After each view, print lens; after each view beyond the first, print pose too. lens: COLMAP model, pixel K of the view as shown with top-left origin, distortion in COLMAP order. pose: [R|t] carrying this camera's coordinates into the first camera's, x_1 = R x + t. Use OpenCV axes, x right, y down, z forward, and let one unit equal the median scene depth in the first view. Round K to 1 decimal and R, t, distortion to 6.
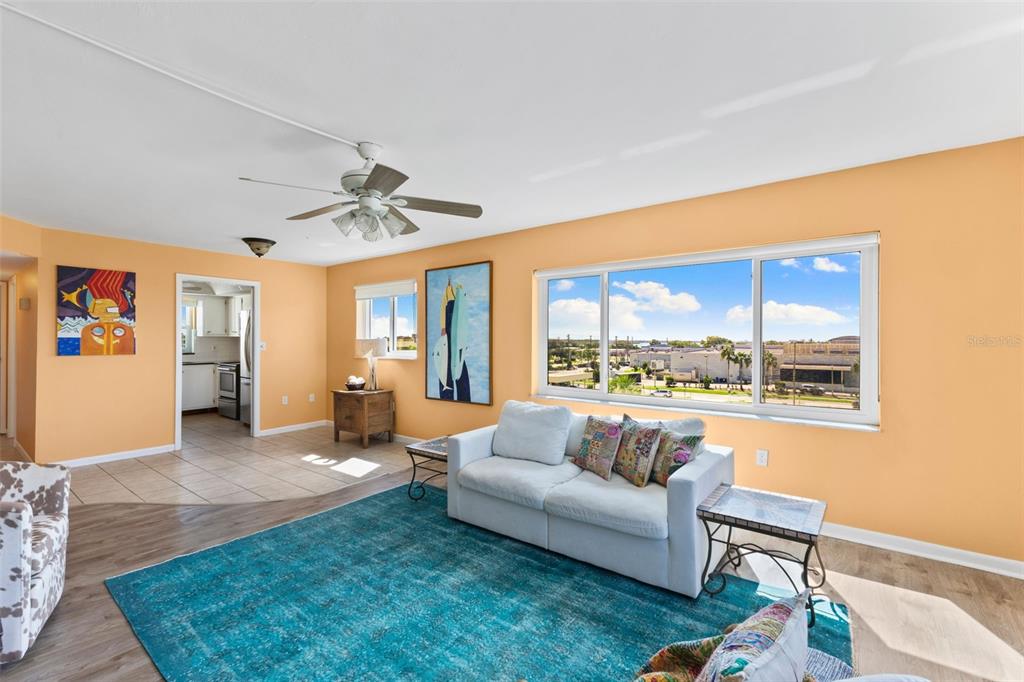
lens RADIAL K [[435.6, 0, 518.8], [0, 435.6, 336.6], [0, 0, 1]] dist [0.003770, 0.000617]
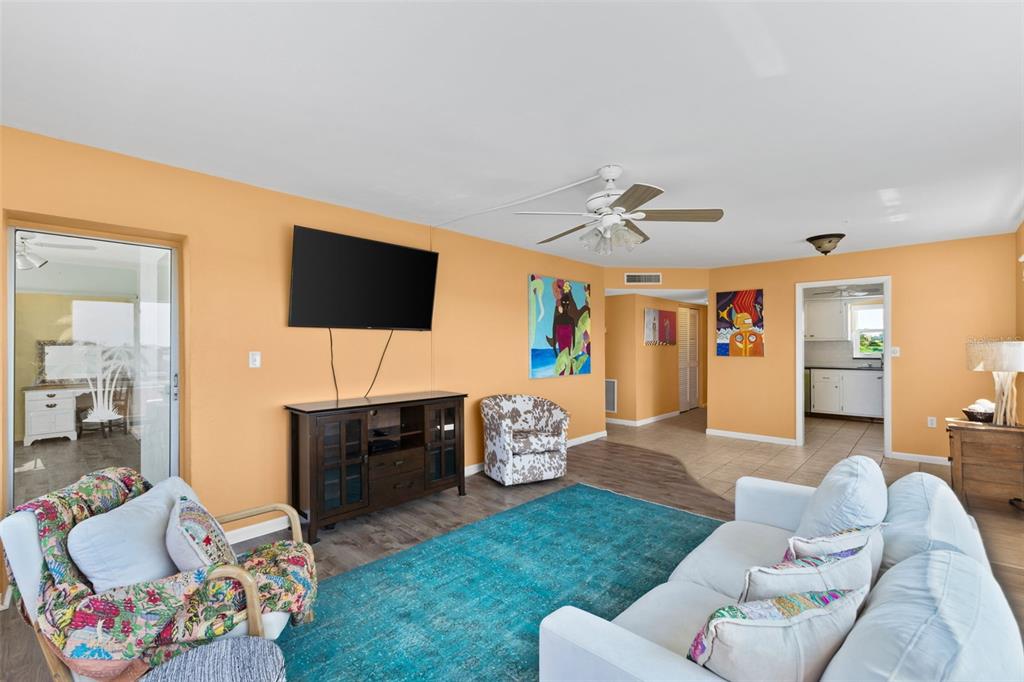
lens RADIAL K [[435.6, 0, 517.9], [0, 435.6, 348.8], [0, 0, 1]] dist [0.003770, 0.000617]
pose [[-0.079295, 0.009137, -0.996809, 0.404370], [0.009076, 0.999923, 0.008444, 0.002721], [0.996810, -0.008378, -0.079371, 0.455748]]
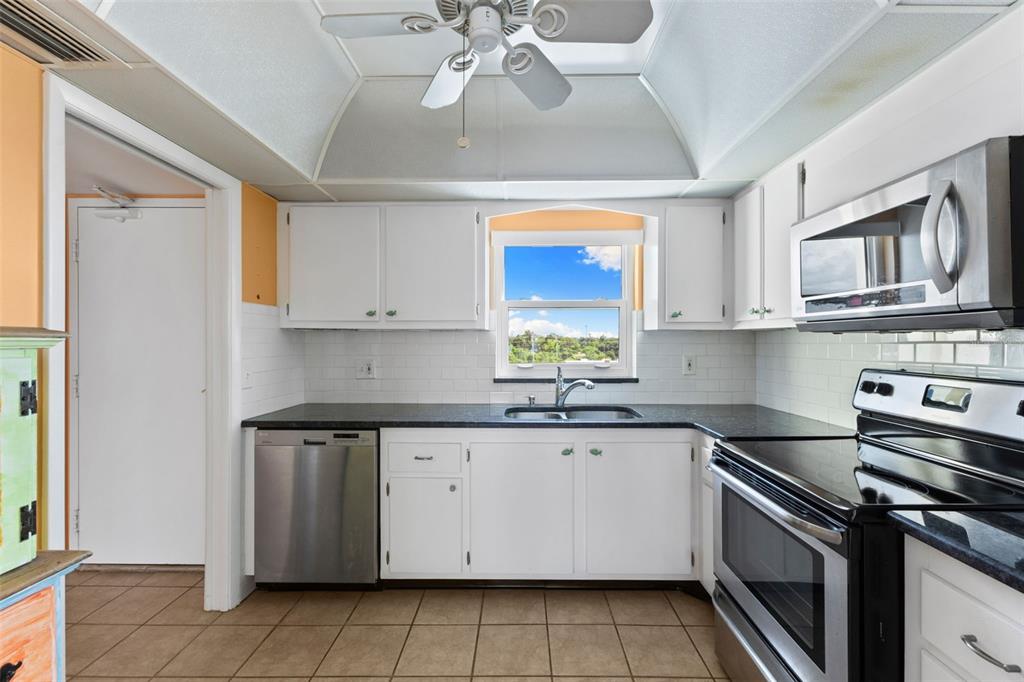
lens RADIAL K [[435.6, 0, 513.1], [0, 435.6, 339.0], [0, 0, 1]] dist [0.003770, 0.000617]
pose [[0.592070, -0.002353, -0.805883, -0.980614], [0.007127, 0.999972, 0.002317, 0.008149], [0.805855, -0.007115, 0.592070, 1.341499]]
